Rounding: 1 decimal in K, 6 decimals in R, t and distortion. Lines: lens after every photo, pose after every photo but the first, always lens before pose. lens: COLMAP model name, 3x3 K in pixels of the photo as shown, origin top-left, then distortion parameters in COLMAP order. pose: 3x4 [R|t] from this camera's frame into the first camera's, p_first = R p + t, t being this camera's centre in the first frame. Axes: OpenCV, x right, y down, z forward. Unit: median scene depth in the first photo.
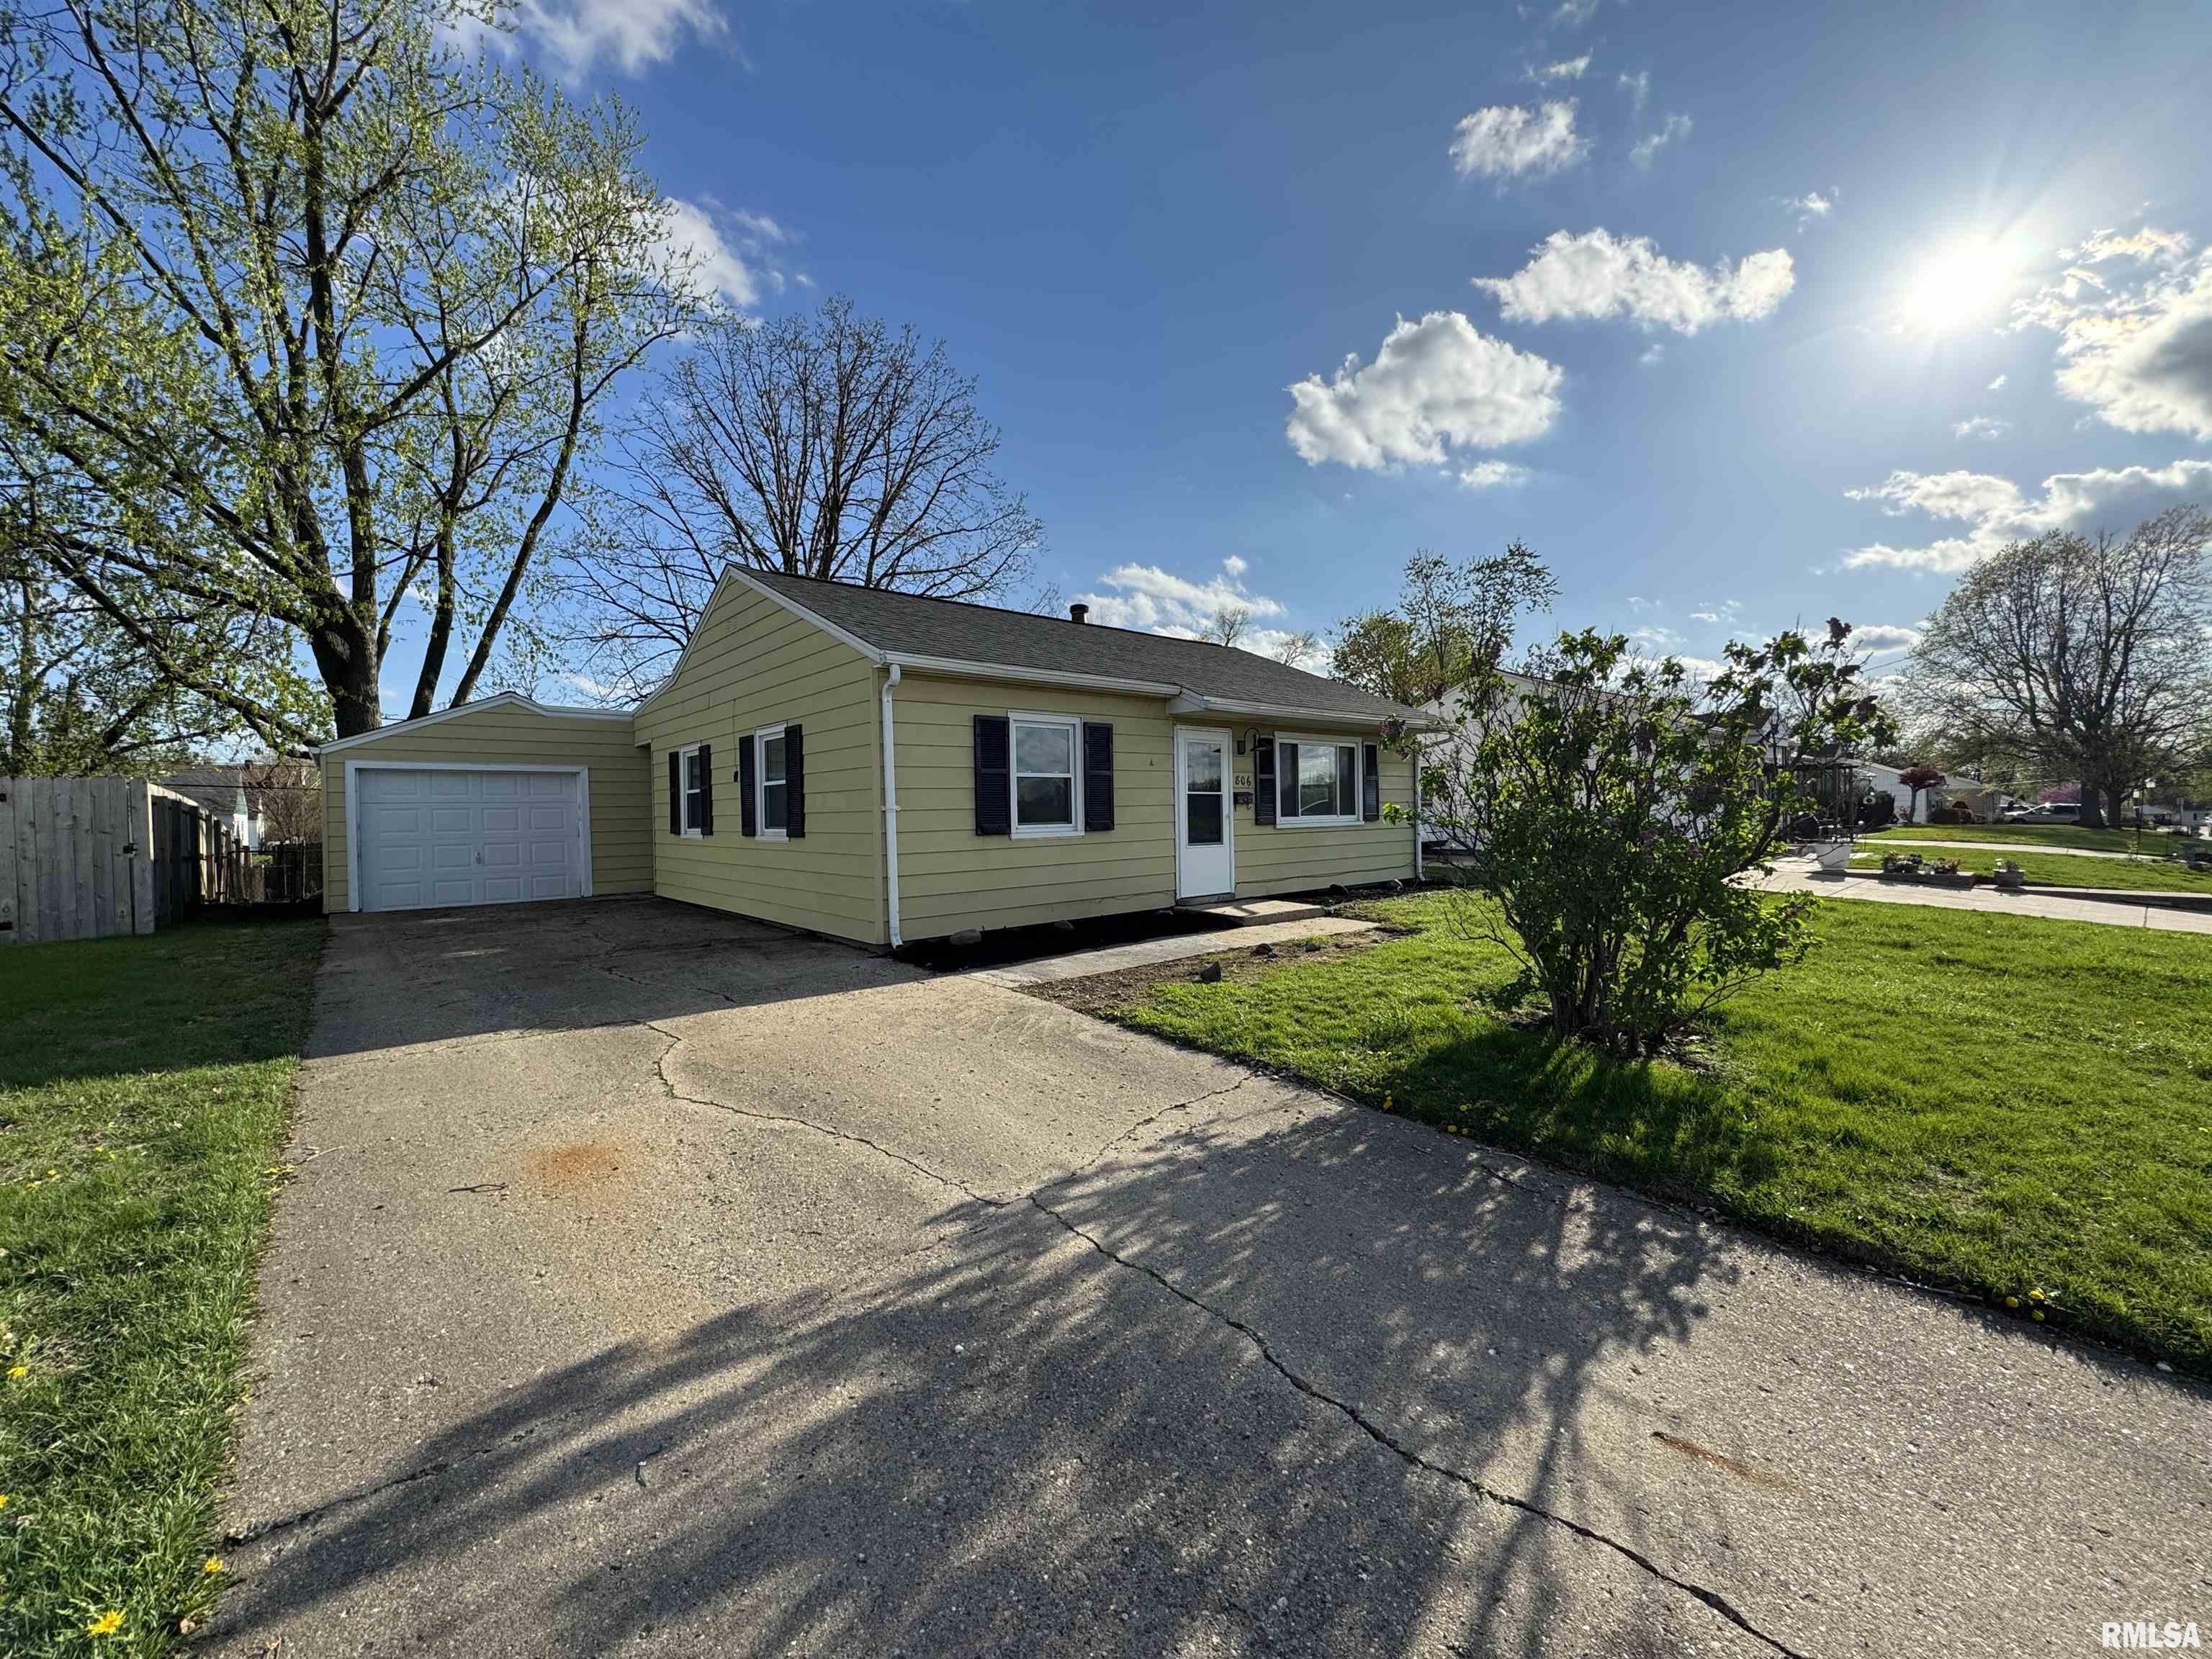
lens RADIAL K [[878.2, 0, 1106.0], [0, 878.2, 824.2], [0, 0, 1]] dist [-0.000446, 0.000120]
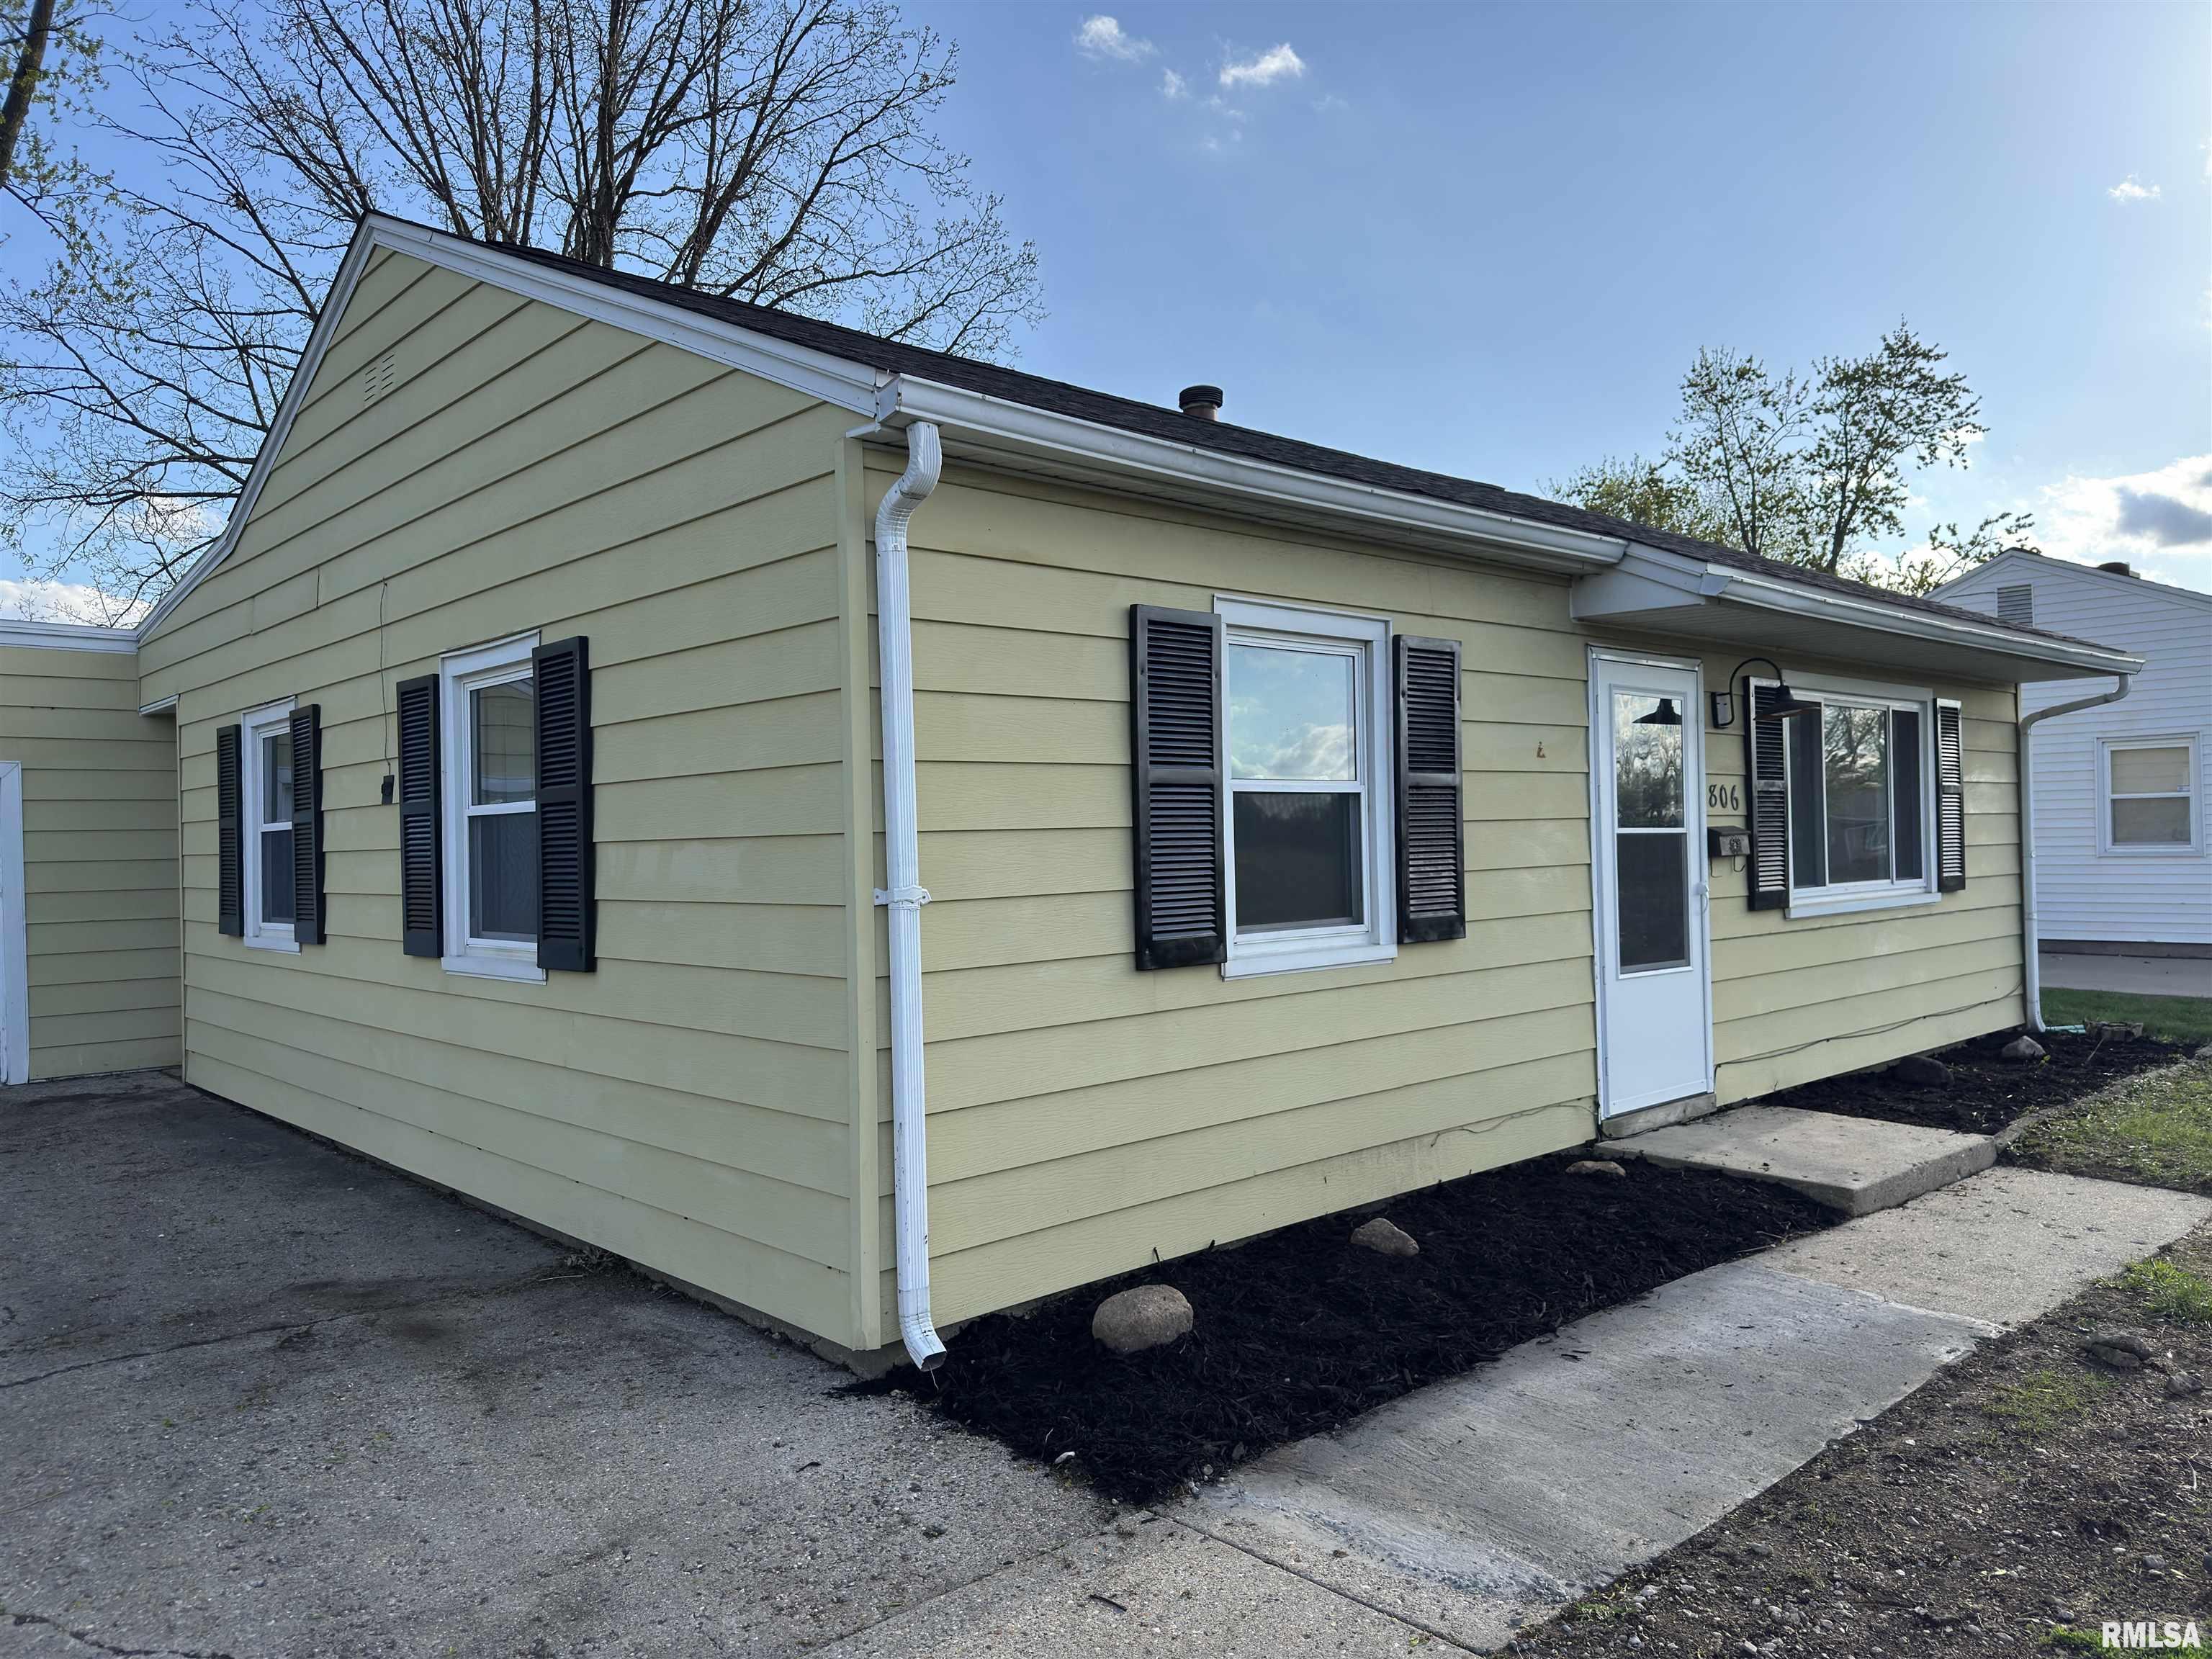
lens RADIAL K [[1543.2, 0, 1101.3], [0, 1543.2, 838.8], [0, 0, 1]] dist [0.102005, -0.141907]
pose [[0.999644, -0.003365, 0.026460, -0.140955], [0.003800, 0.999858, -0.016431, -0.021899], [-0.026401, 0.016525, 0.999515, 0.337882]]
